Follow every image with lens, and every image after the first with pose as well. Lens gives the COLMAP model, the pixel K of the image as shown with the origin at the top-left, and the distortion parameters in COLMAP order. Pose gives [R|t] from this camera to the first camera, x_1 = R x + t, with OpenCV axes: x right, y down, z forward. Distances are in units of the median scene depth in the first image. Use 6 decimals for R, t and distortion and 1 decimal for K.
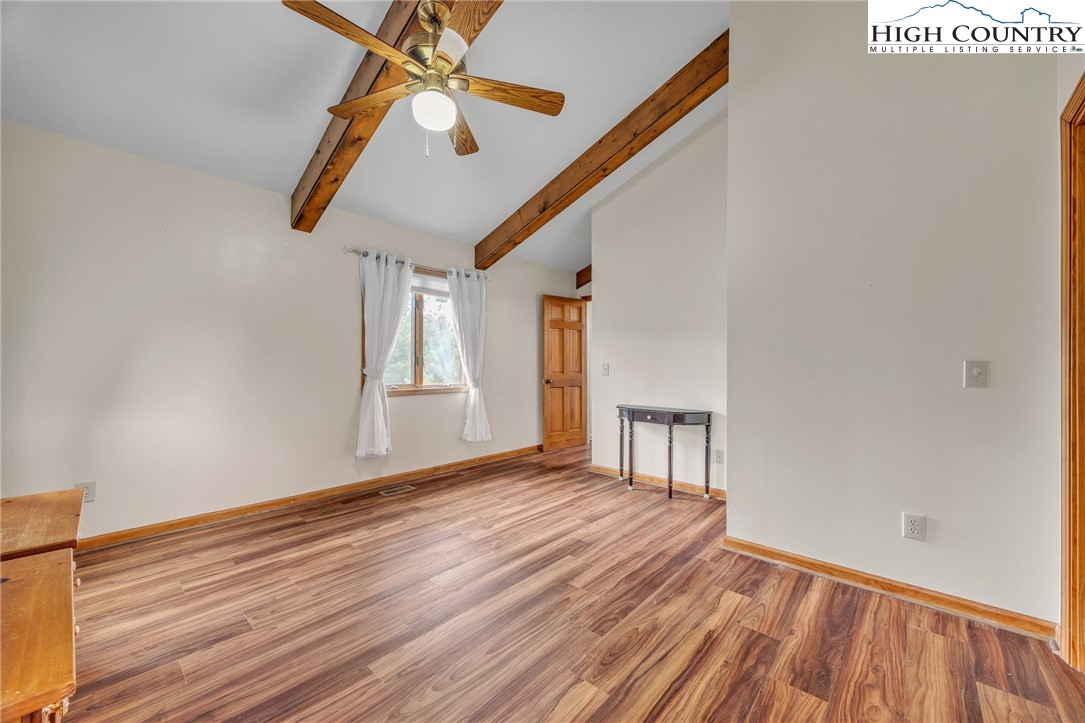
lens RADIAL K [[413.7, 0, 541.4], [0, 413.7, 364.7], [0, 0, 1]] dist [-0.003630, 0.000012]
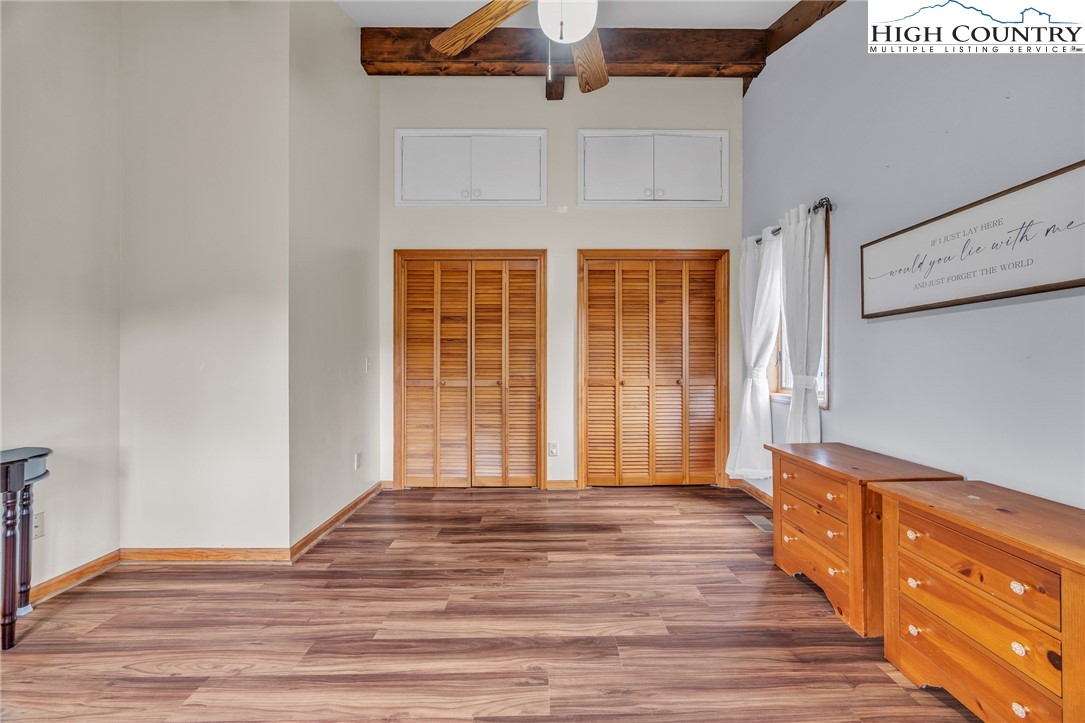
lens RADIAL K [[413.7, 0, 549.1], [0, 413.7, 361.7], [0, 0, 1]] dist [-0.003630, 0.000012]
pose [[-0.688291, -0.001946, 0.725432, -0.694895], [-0.001334, 0.999998, 0.001417, -0.000157], [-0.725433, 0.000008, -0.688293, 1.384691]]
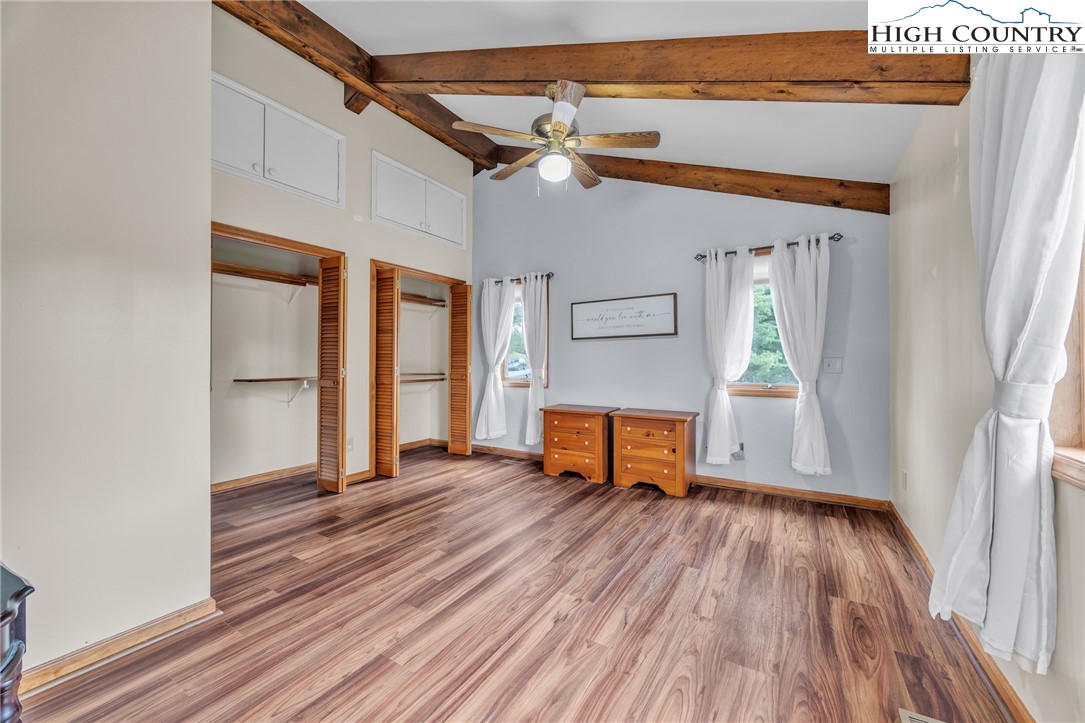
lens RADIAL K [[413.7, 0, 547.3], [0, 413.7, 361.7], [0, 0, 1]] dist [-0.003630, 0.000012]
pose [[-0.979934, -0.002630, -0.199306, 0.020686], [-0.002455, 0.999996, -0.001125, 0.004482], [0.199308, -0.000613, -0.979937, 2.078378]]
